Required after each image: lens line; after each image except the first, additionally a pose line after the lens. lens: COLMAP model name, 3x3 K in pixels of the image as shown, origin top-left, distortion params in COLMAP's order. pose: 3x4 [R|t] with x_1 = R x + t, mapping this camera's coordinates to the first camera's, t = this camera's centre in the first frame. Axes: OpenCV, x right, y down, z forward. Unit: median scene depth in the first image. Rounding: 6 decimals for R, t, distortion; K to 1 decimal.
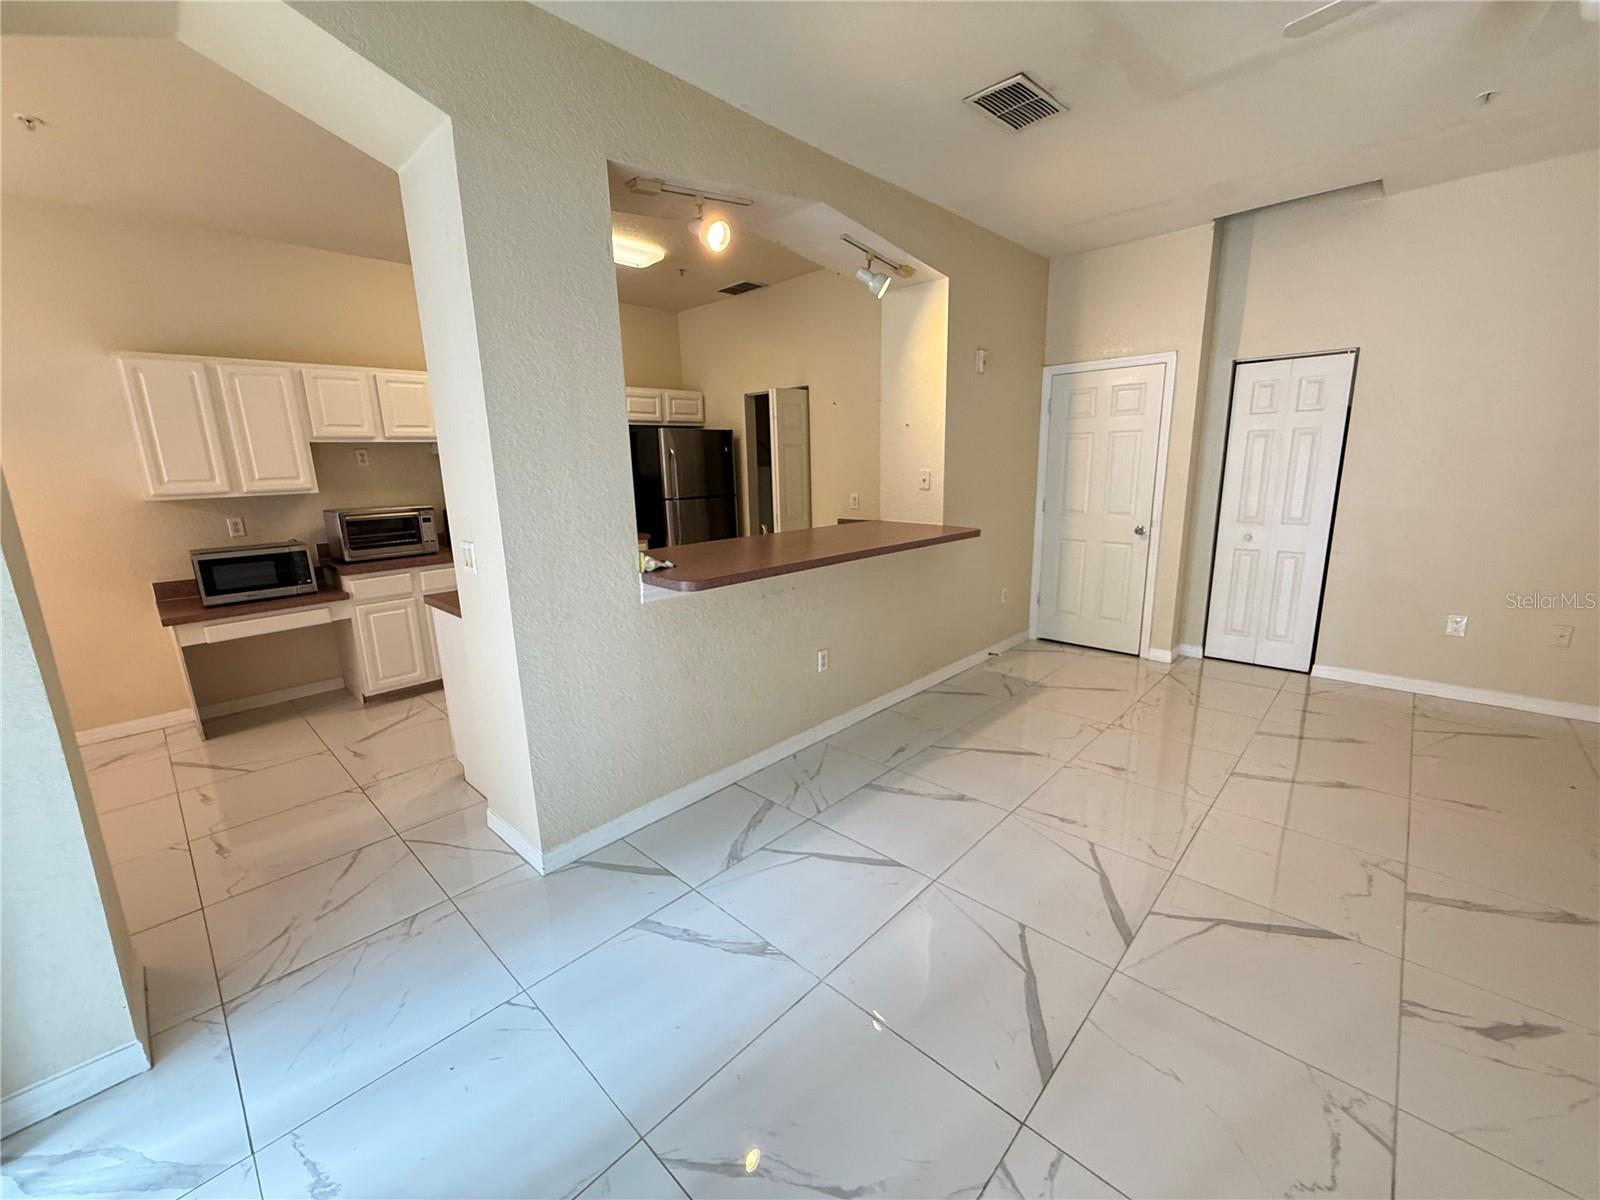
lens RADIAL K [[639.7, 0, 797.3], [0, 639.7, 601.3], [0, 0, 1]] dist [0.002130, -0.000497]
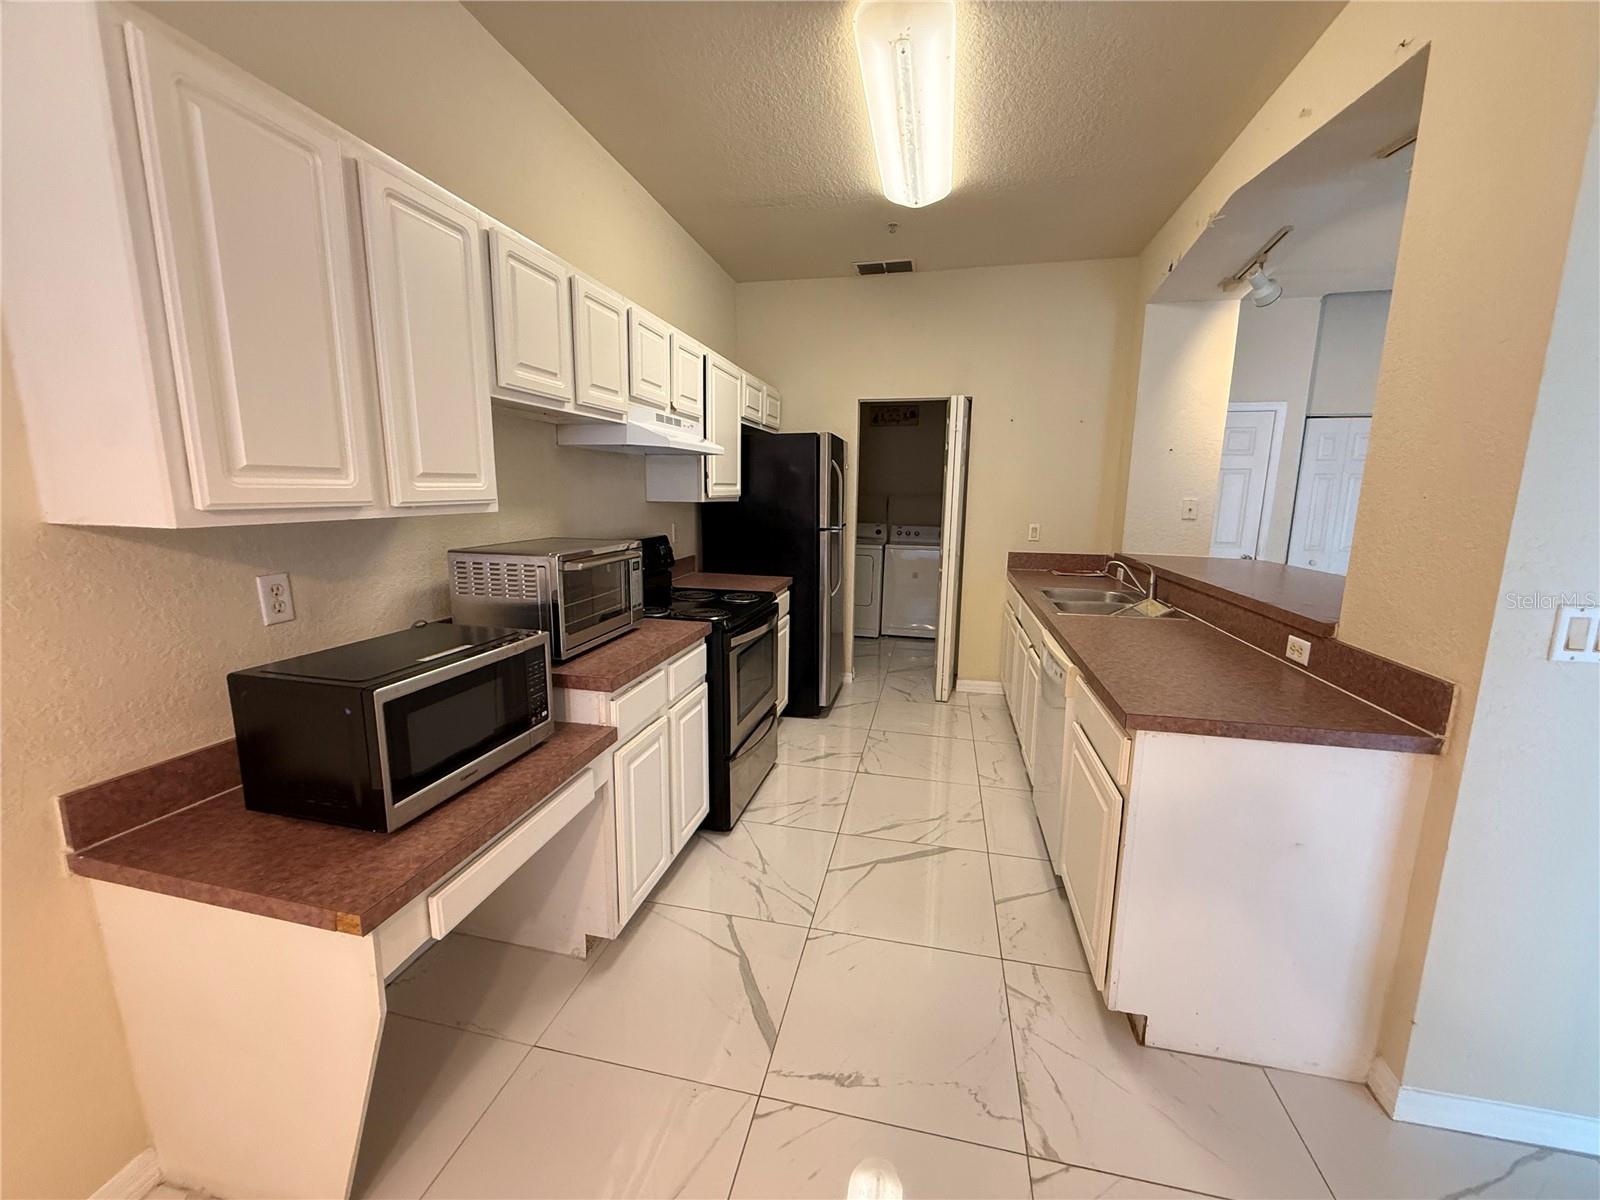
lens RADIAL K [[639.7, 0, 797.3], [0, 639.7, 601.3], [0, 0, 1]] dist [0.002130, -0.000497]
pose [[0.856176, -0.053831, 0.513873, -0.843830], [0.078109, 0.996612, -0.025740, -0.084415], [-0.510746, 0.062176, 0.857480, 0.545788]]
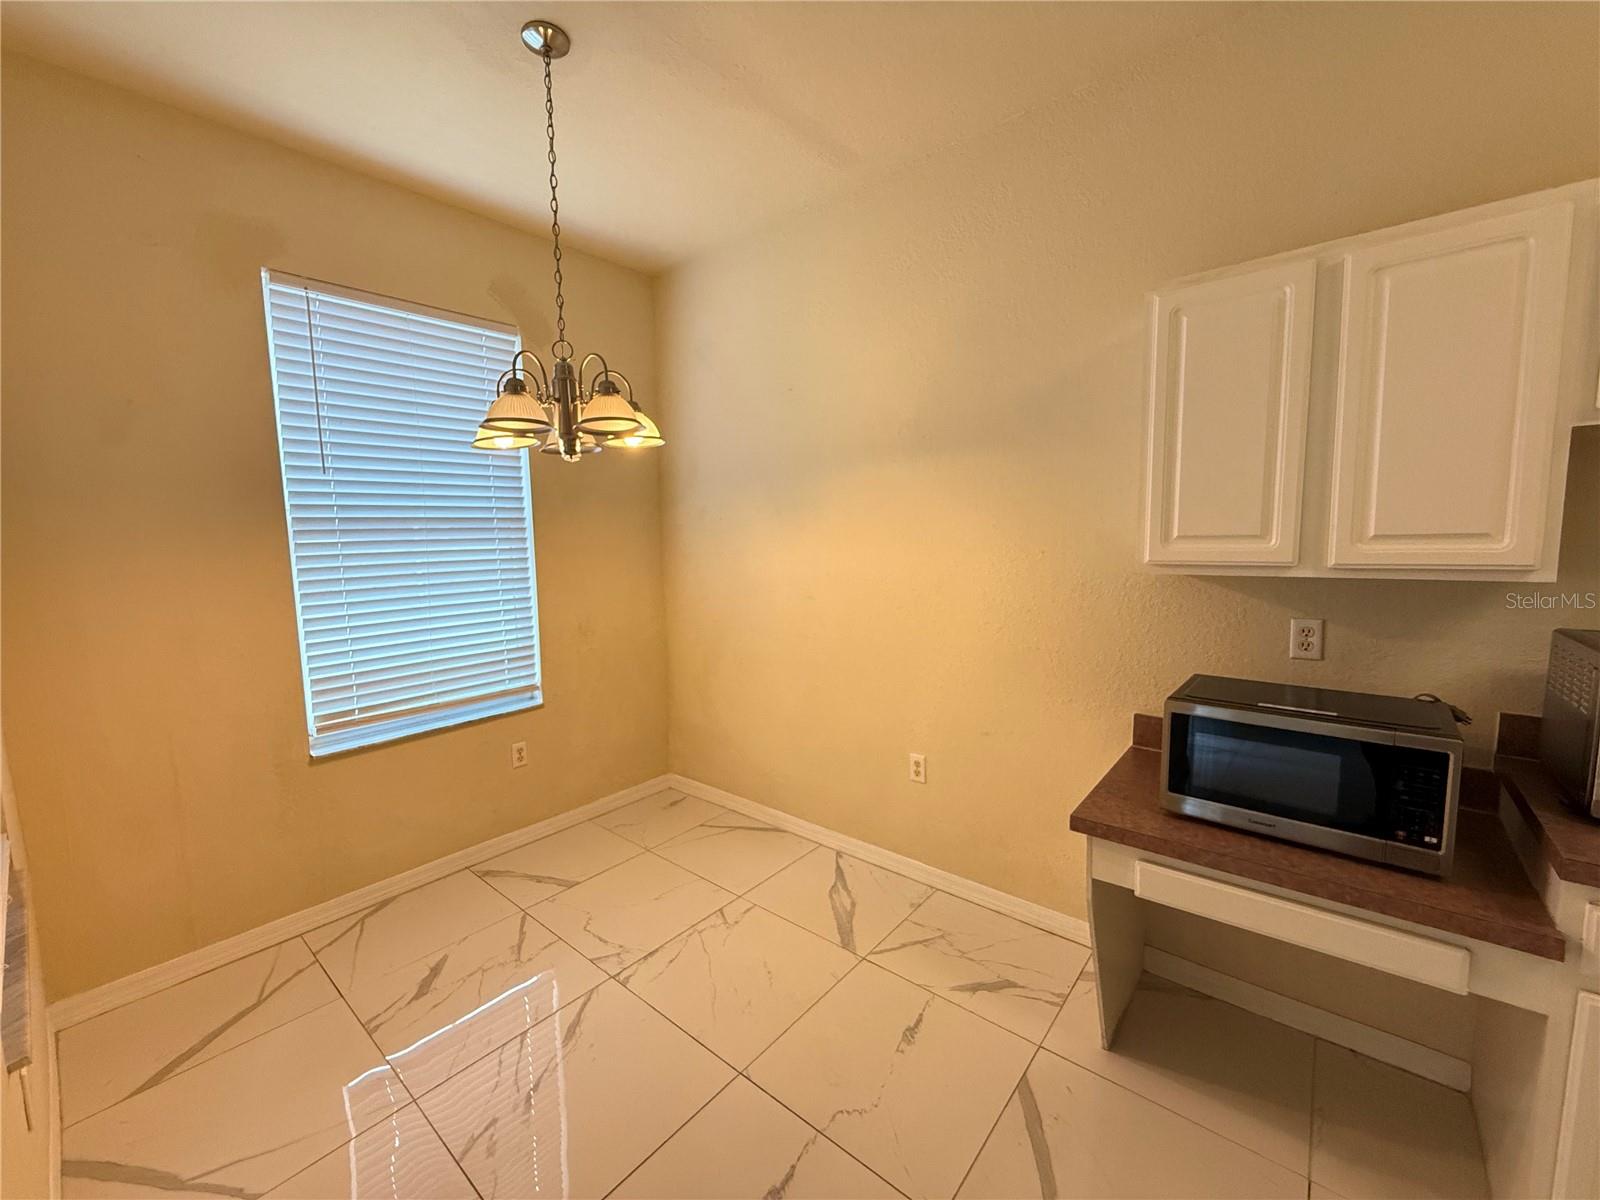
lens RADIAL K [[639.7, 0, 797.3], [0, 639.7, 601.3], [0, 0, 1]] dist [0.002130, -0.000497]
pose [[0.061170, 0.129335, -0.989712, -0.474338], [-0.199306, 0.973183, 0.114856, -0.127460], [0.978026, 0.190230, 0.085307, 0.632736]]
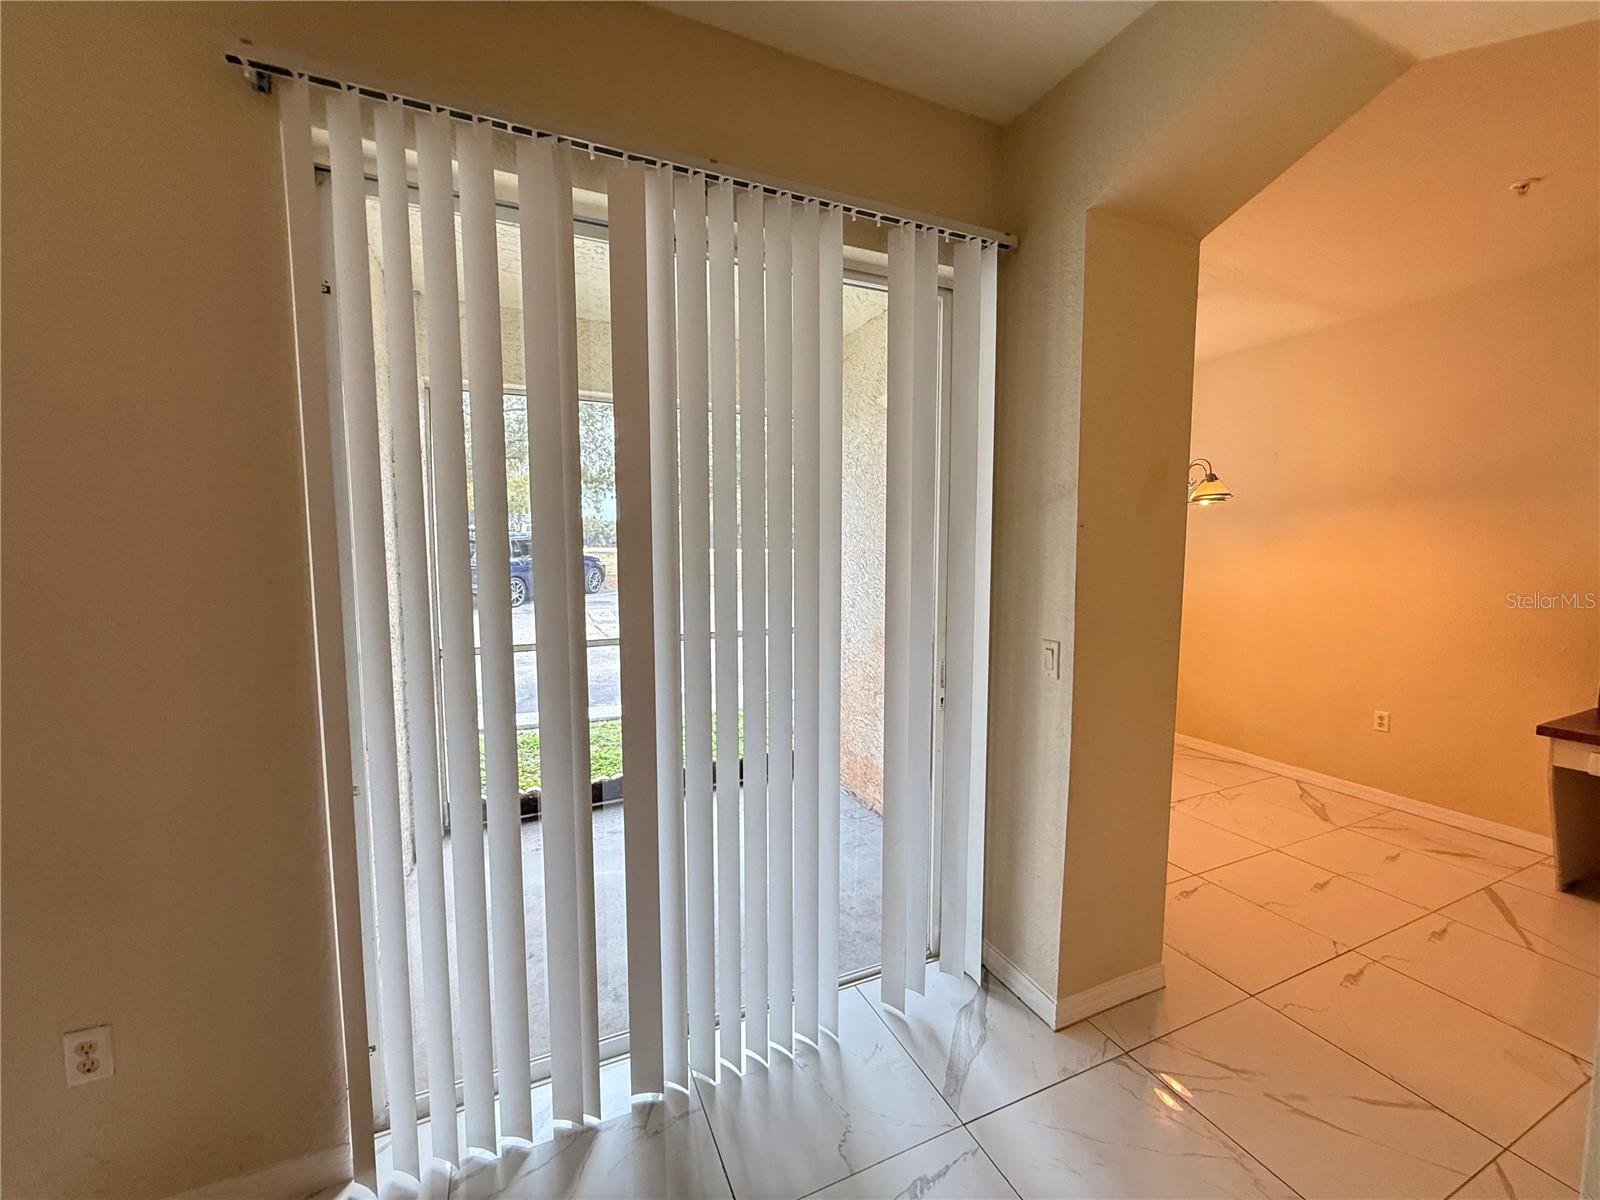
lens RADIAL K [[639.7, 0, 797.3], [0, 639.7, 601.3], [0, 0, 1]] dist [0.002130, -0.000497]
pose [[-0.380116, 0.103440, -0.919136, 0.096774], [-0.187429, 0.964496, 0.186058, -0.088264], [0.905750, 0.242996, -0.347233, 0.337472]]
